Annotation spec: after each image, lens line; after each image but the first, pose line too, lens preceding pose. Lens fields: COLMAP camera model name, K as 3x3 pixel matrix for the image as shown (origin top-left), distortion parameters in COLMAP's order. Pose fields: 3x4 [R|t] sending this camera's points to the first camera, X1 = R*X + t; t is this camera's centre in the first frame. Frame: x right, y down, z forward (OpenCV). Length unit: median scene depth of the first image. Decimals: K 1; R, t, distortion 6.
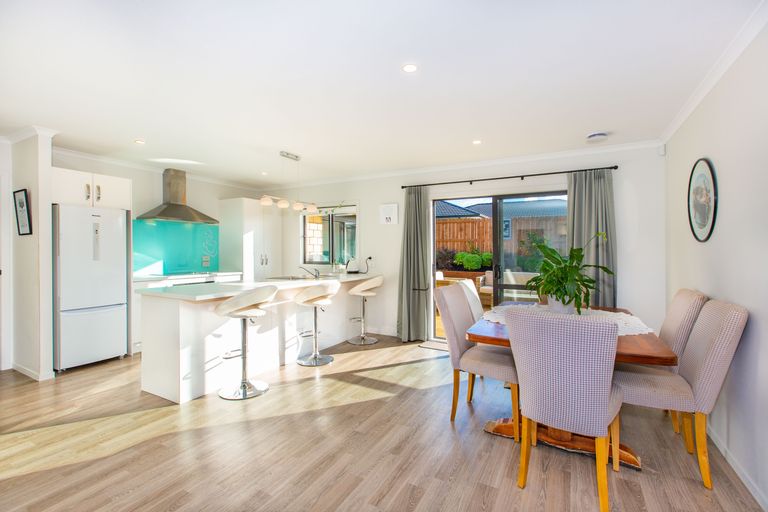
lens RADIAL K [[347.5, 0, 385.8], [0, 347.5, 248.7], [0, 0, 1]] dist [-0.000857, 0.000011]
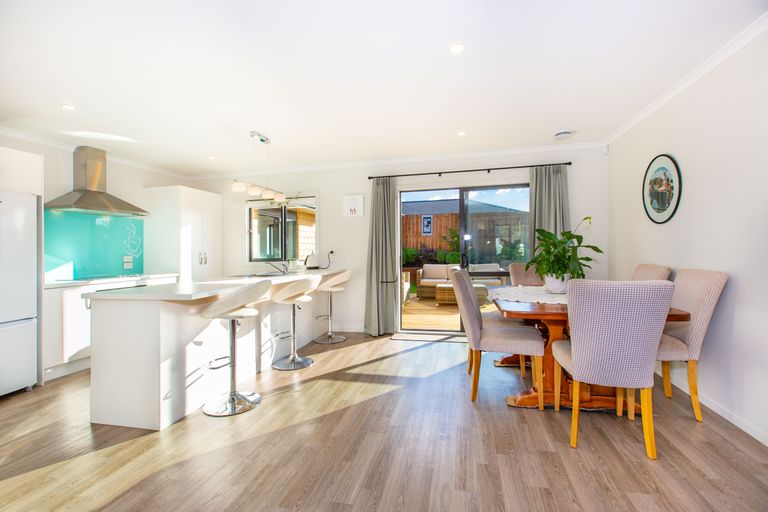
lens RADIAL K [[352.5, 0, 383.2], [0, 352.5, 246.7], [0, 0, 1]] dist [0.002774, 0.000030]
pose [[0.963490, -0.023485, 0.266711, -0.215600], [0.025447, 0.999669, -0.003902, 0.024780], [-0.266531, 0.010547, 0.963769, 0.043971]]
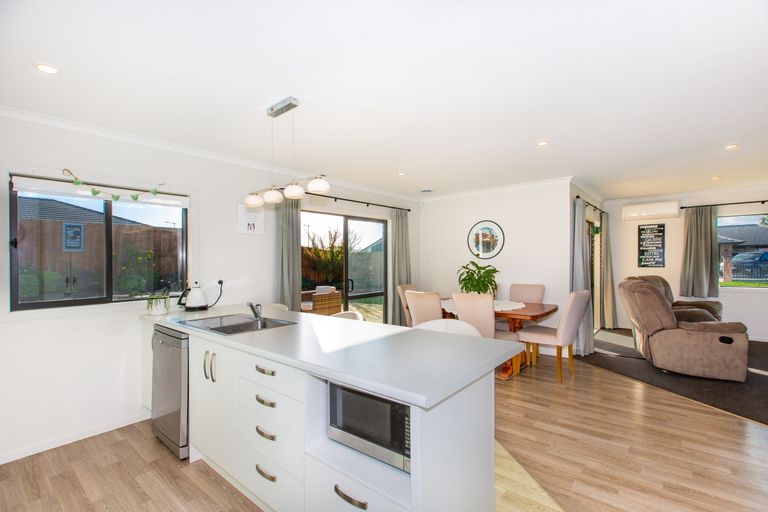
lens RADIAL K [[359.7, 0, 383.2], [0, 359.7, 257.5], [0, 0, 1]] dist [-0.000138, 0.000018]
pose [[0.190163, 0.001663, 0.981751, -0.832683], [0.010684, 0.999936, -0.003764, -0.017038], [-0.981694, 0.011205, 0.190133, 0.724260]]
